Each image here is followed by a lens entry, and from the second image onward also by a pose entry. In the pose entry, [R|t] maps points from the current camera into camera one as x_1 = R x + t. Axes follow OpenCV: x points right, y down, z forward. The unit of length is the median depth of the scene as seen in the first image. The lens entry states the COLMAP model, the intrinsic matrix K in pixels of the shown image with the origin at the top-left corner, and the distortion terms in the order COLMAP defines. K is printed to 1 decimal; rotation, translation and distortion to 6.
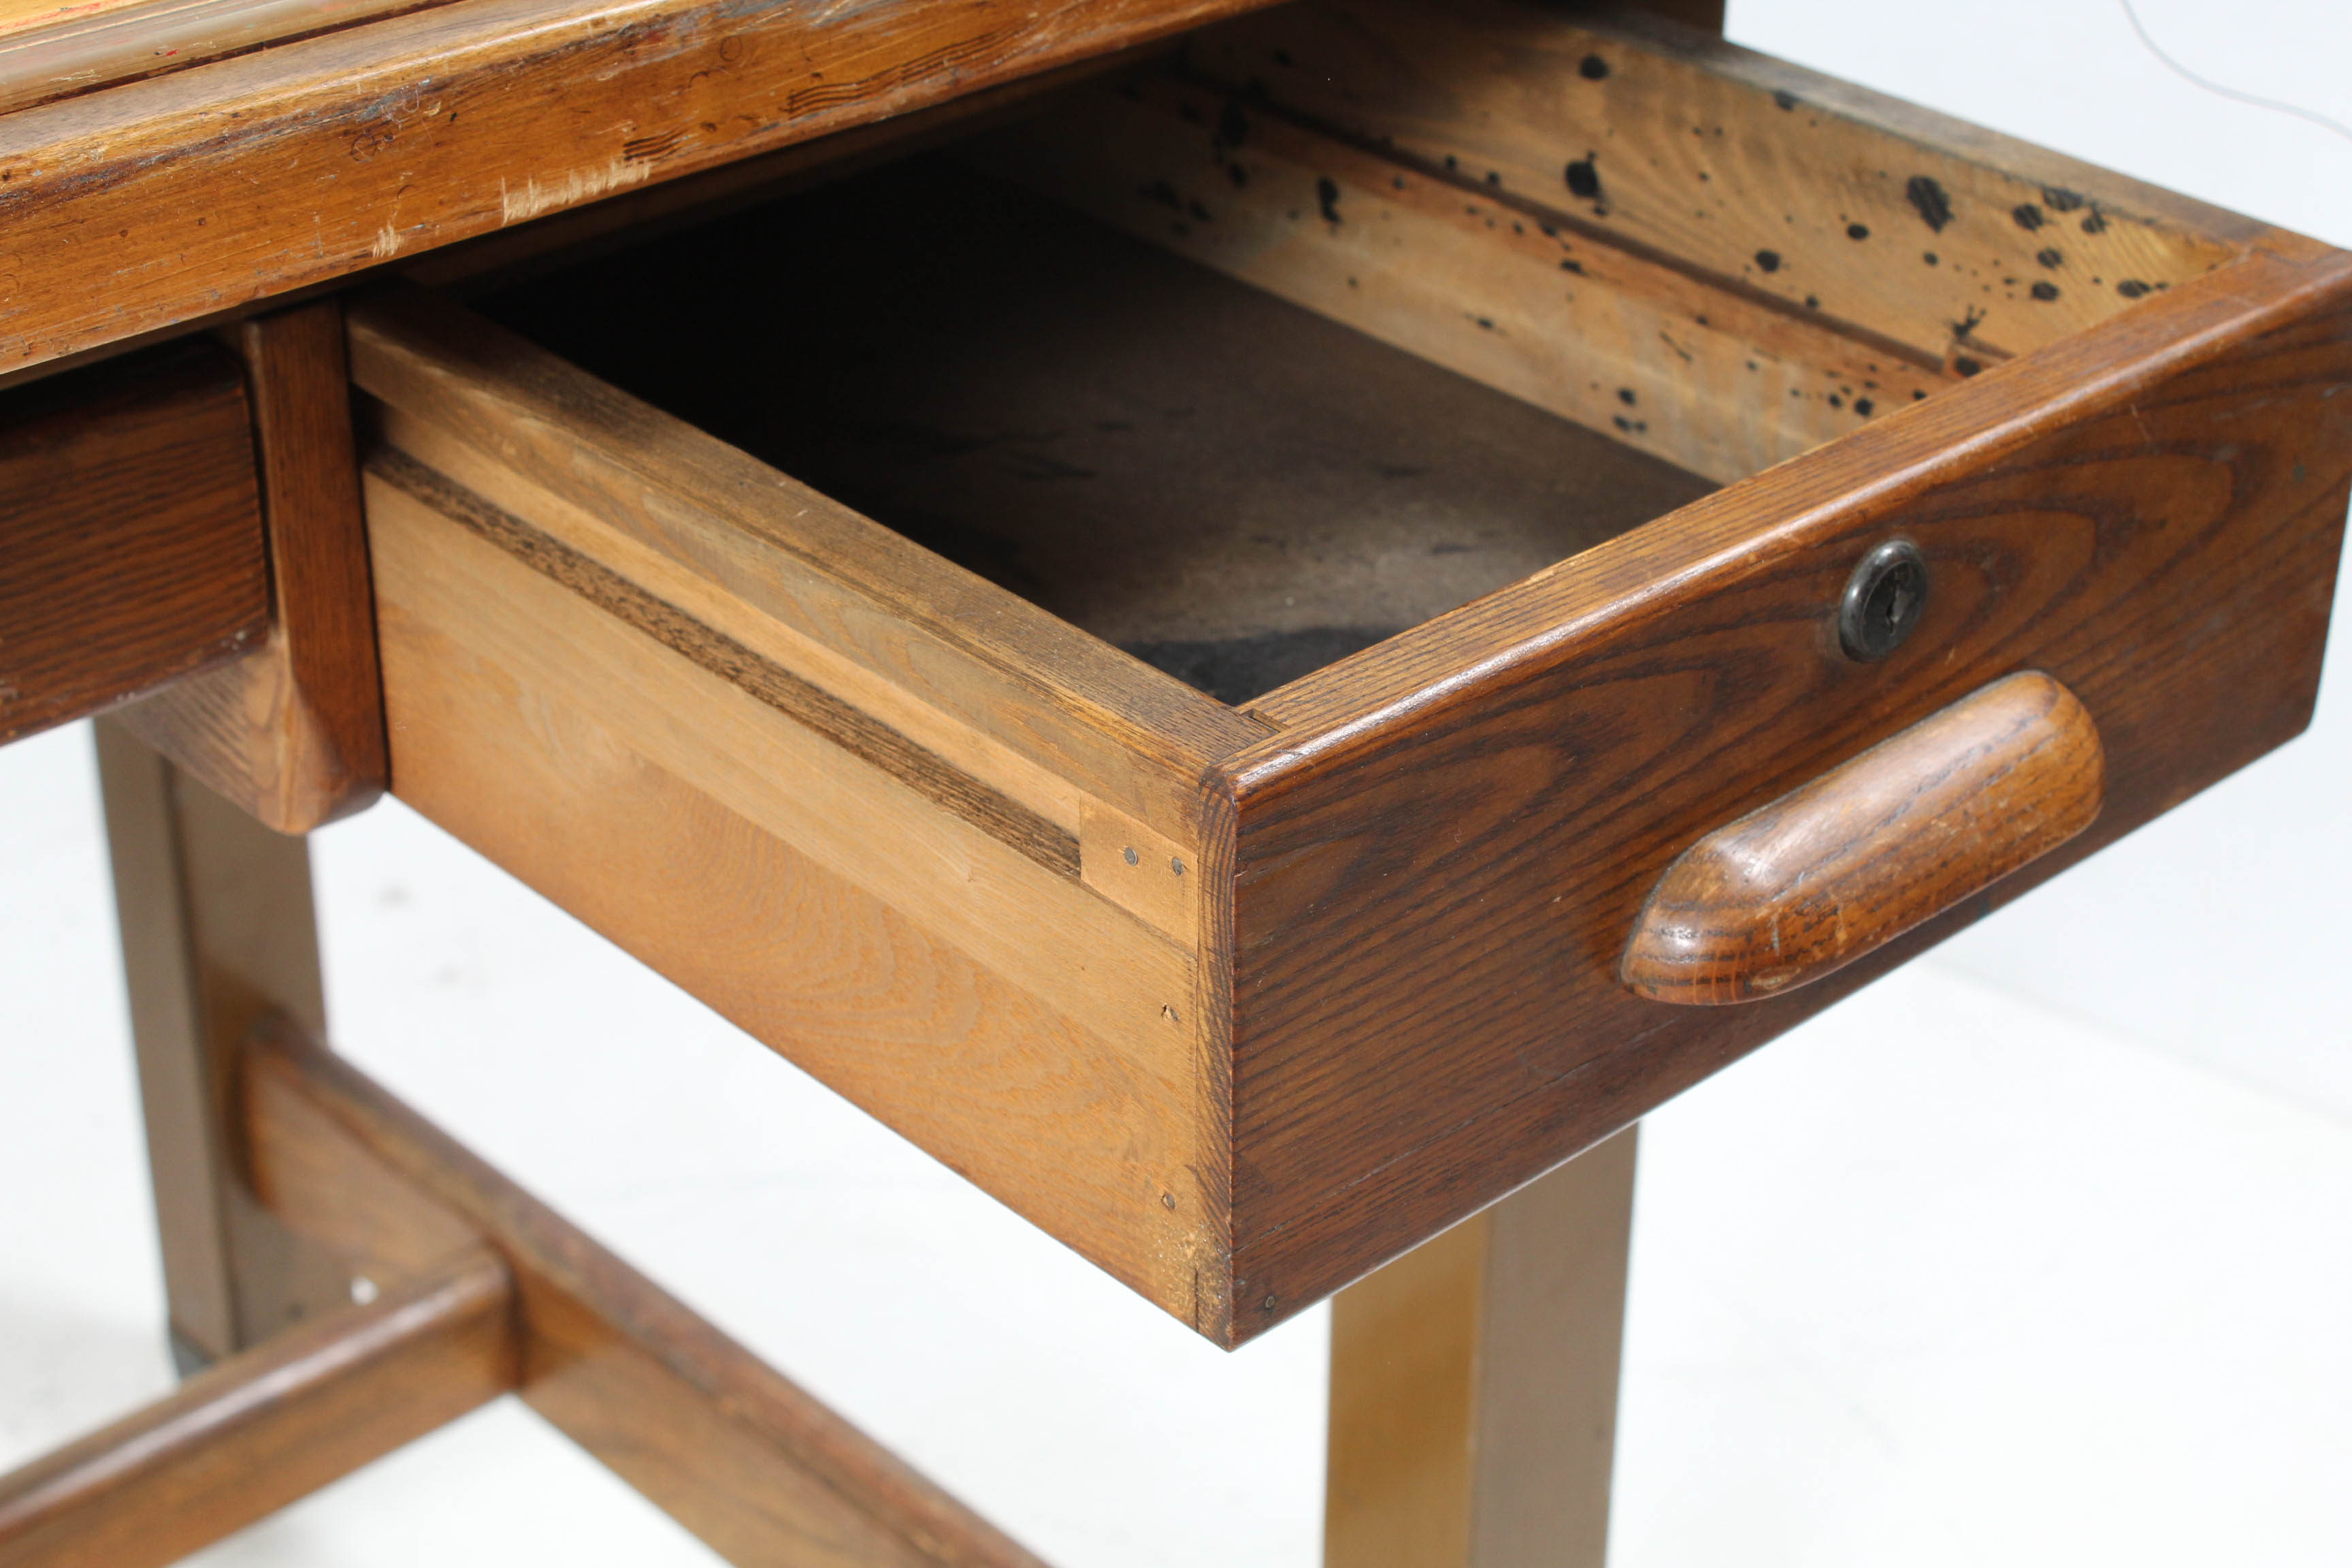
lens RADIAL K [[4069.7, 0, 1176.0], [0, 4069.7, 784.0], [0, 0, 1]] dist [0.001579, 0.015280]
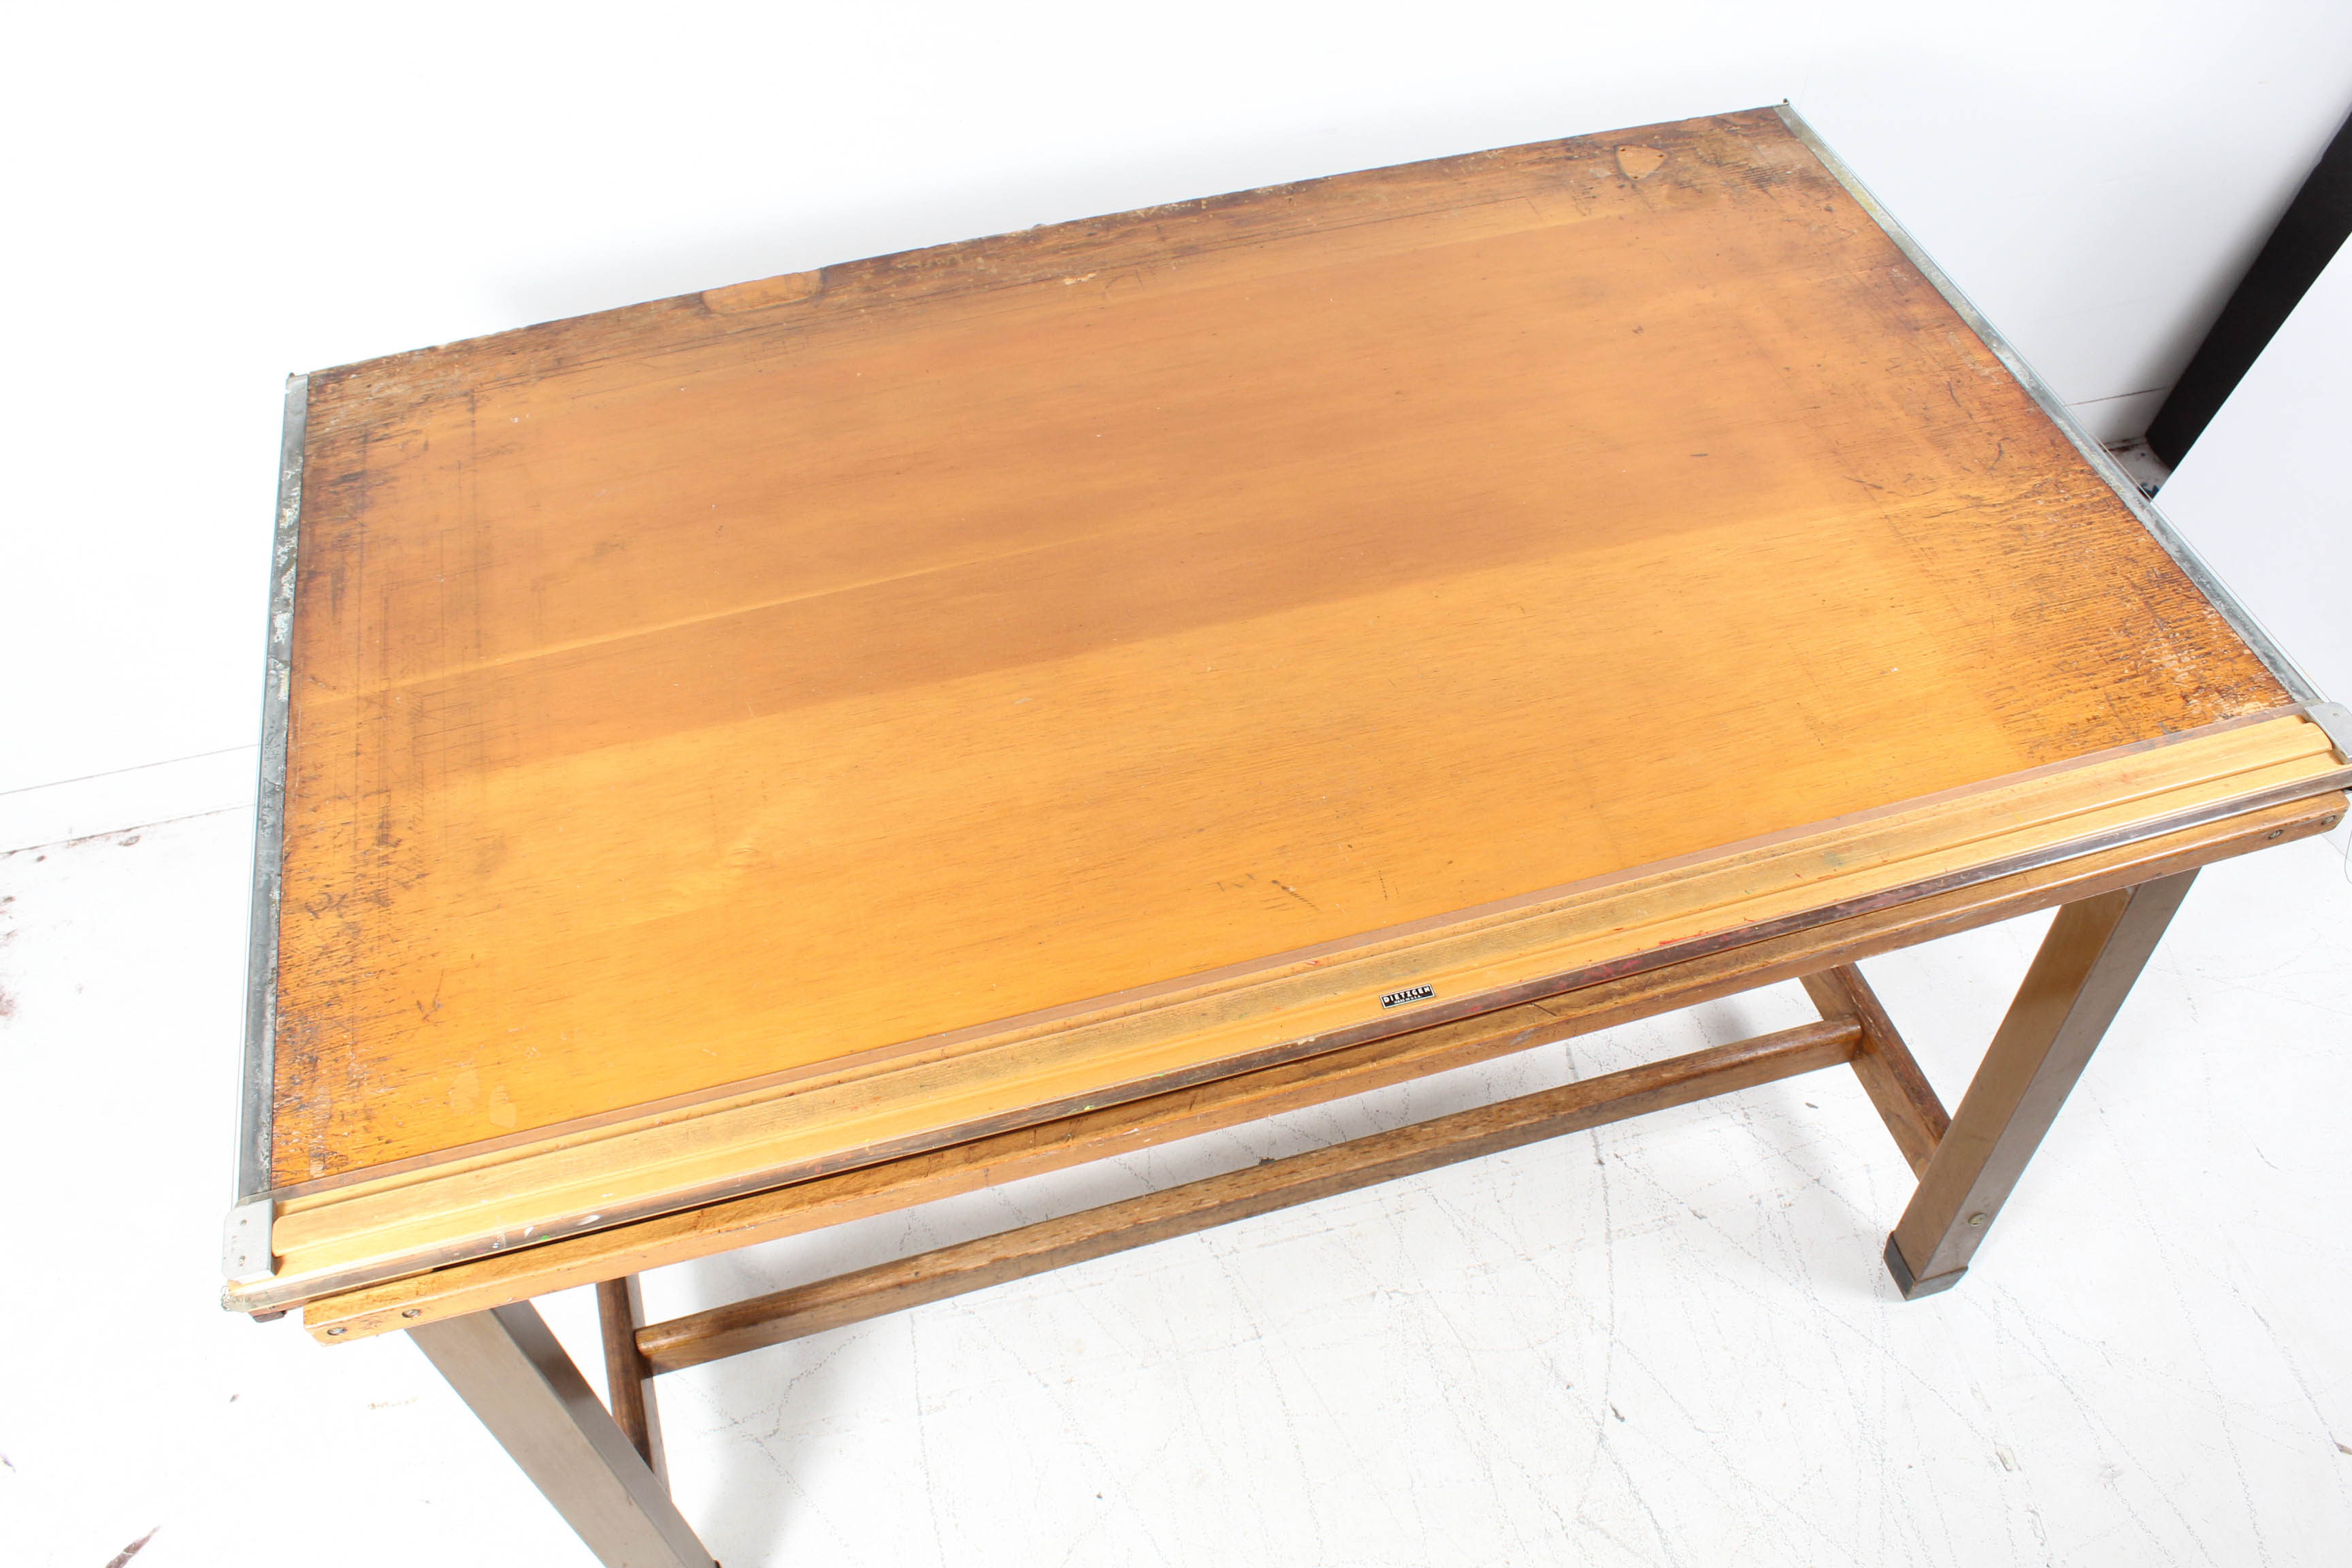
lens RADIAL K [[1952.1, 0, 1187.6], [0, 1952.1, 786.9], [0, 0, 1]] dist [-0.168236, 0.143924]
pose [[0.885480, 0.328402, -0.328751, -0.168957], [-0.194487, 0.904455, 0.379651, -0.837966], [0.422019, -0.272236, 0.864747, -0.914362]]
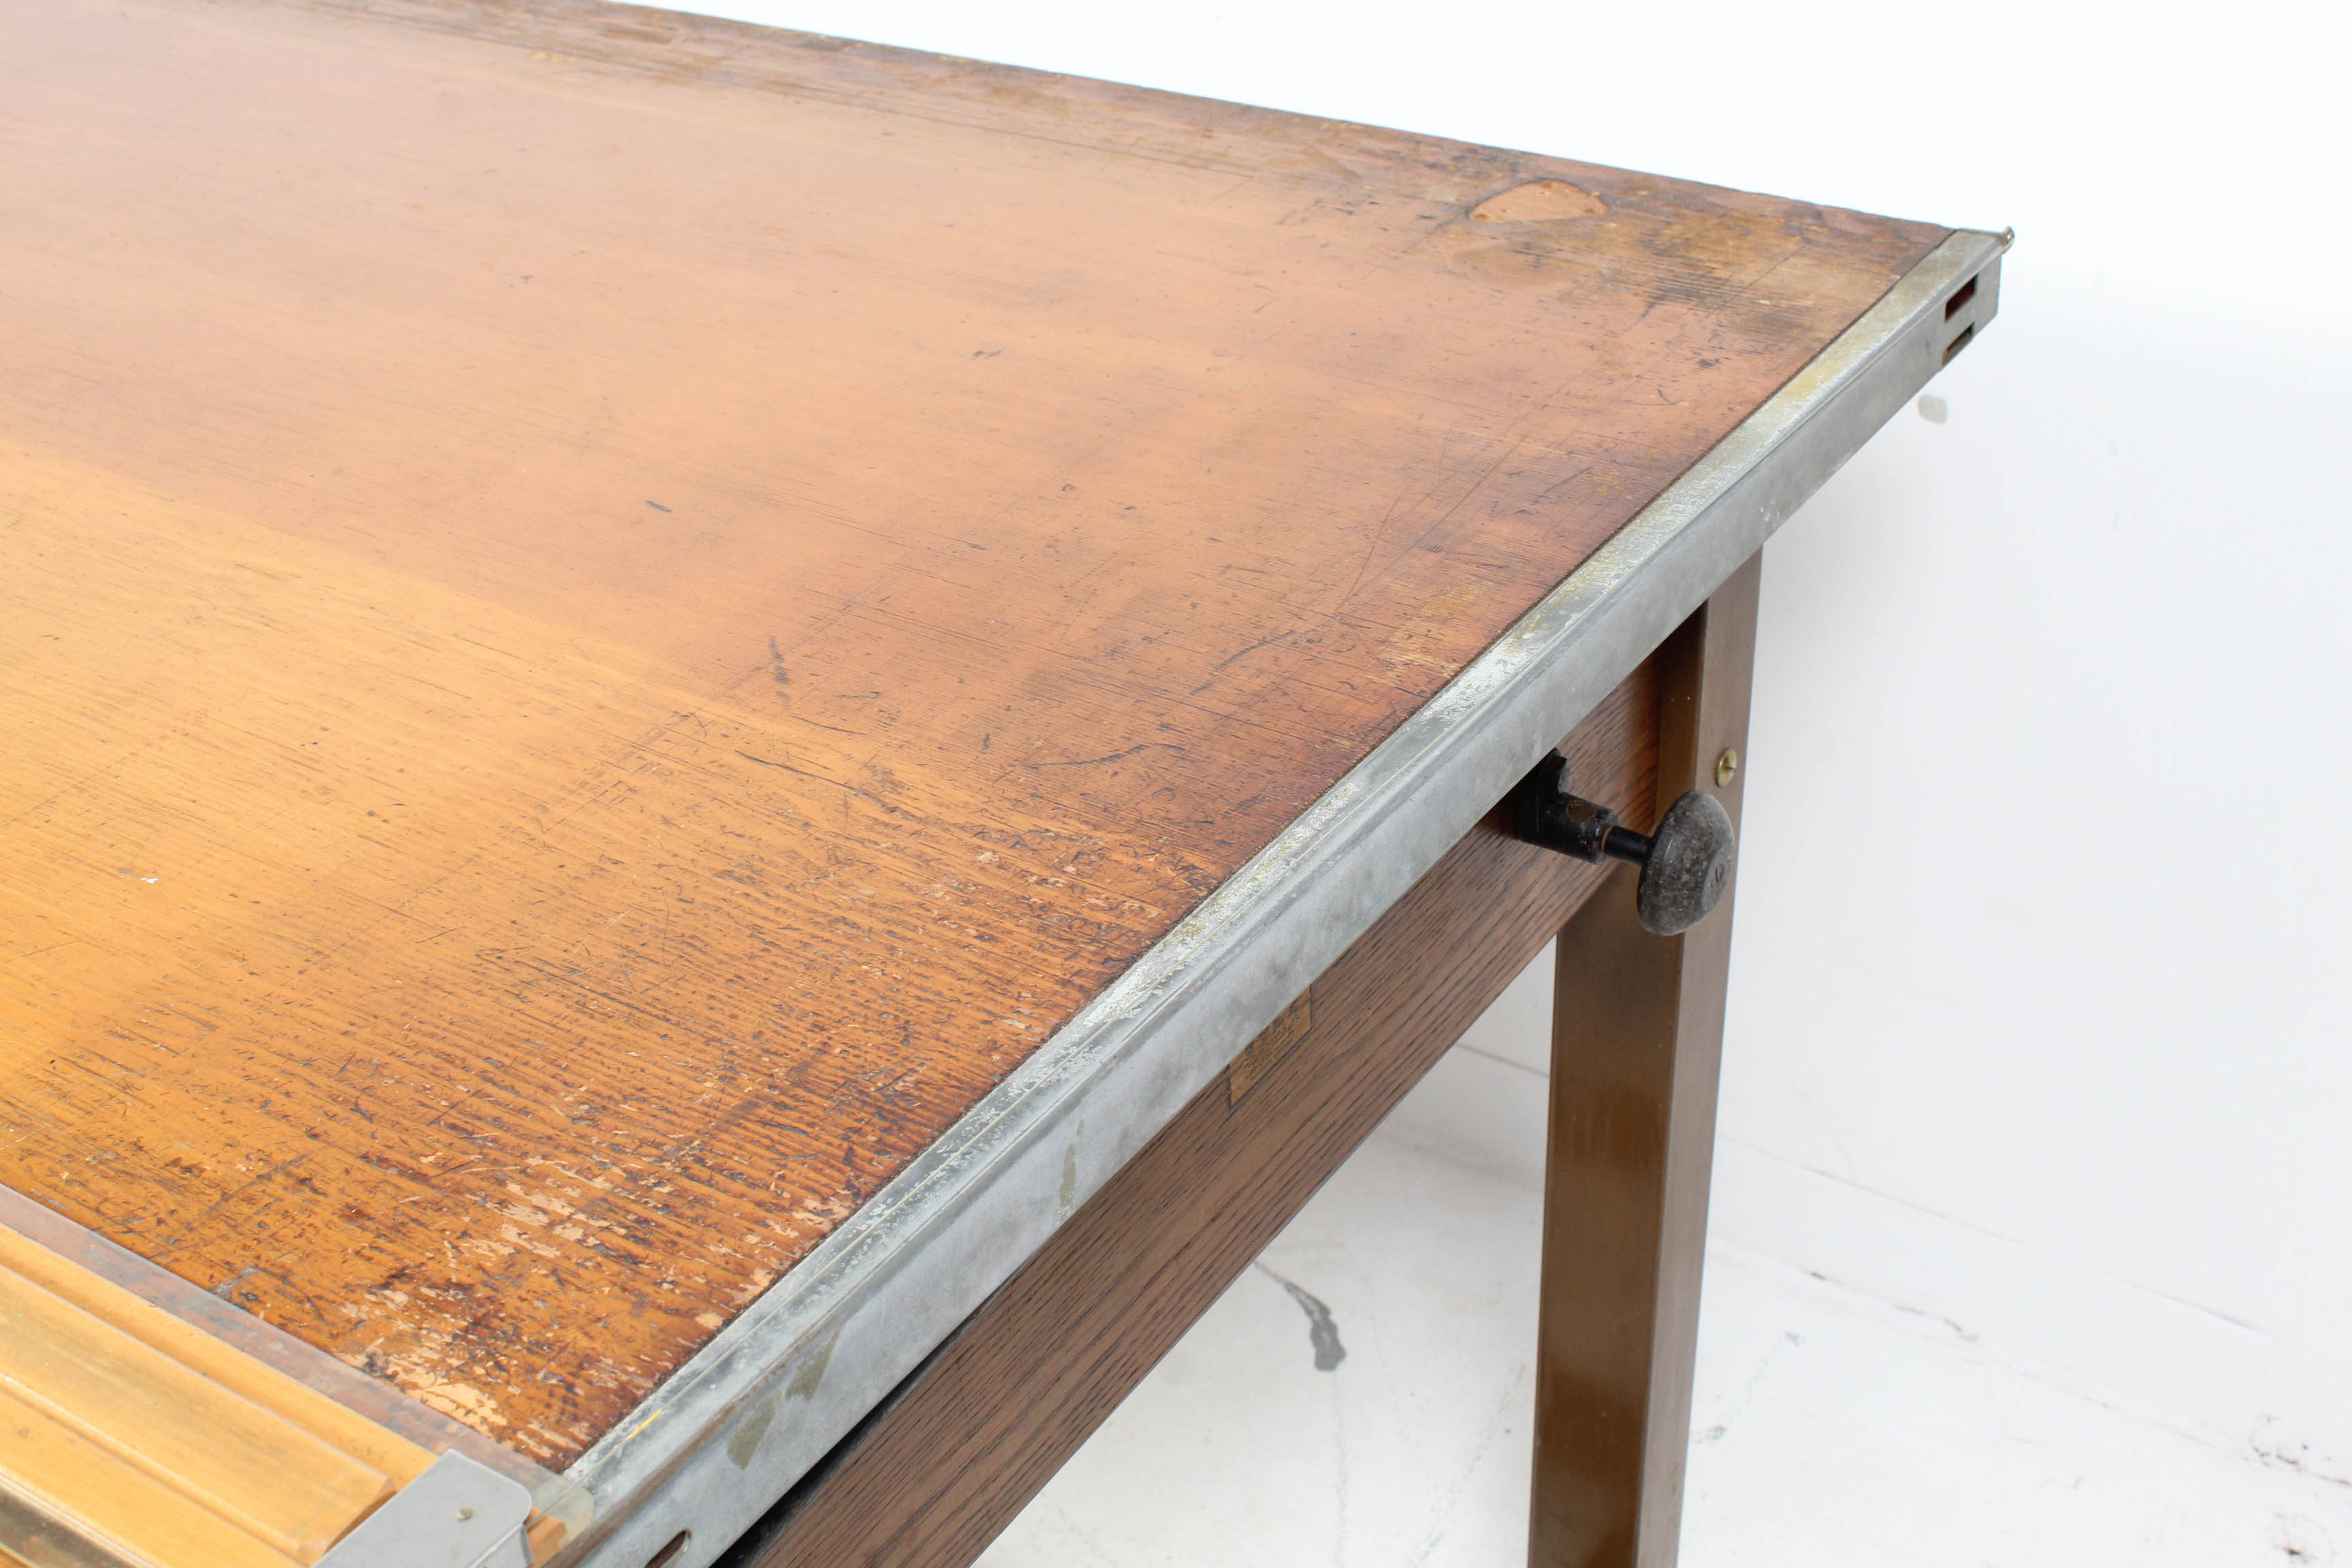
lens RADIAL K [[2909.0, 0, 1191.3], [0, 2909.0, 761.0], [0, 0, 1]] dist [-0.104346, 0.171483]
pose [[0.240990, 0.477766, -0.844786, 0.885289], [-0.443062, 0.828601, 0.342222, -0.978051], [0.863493, 0.291821, 0.411365, 1.030758]]
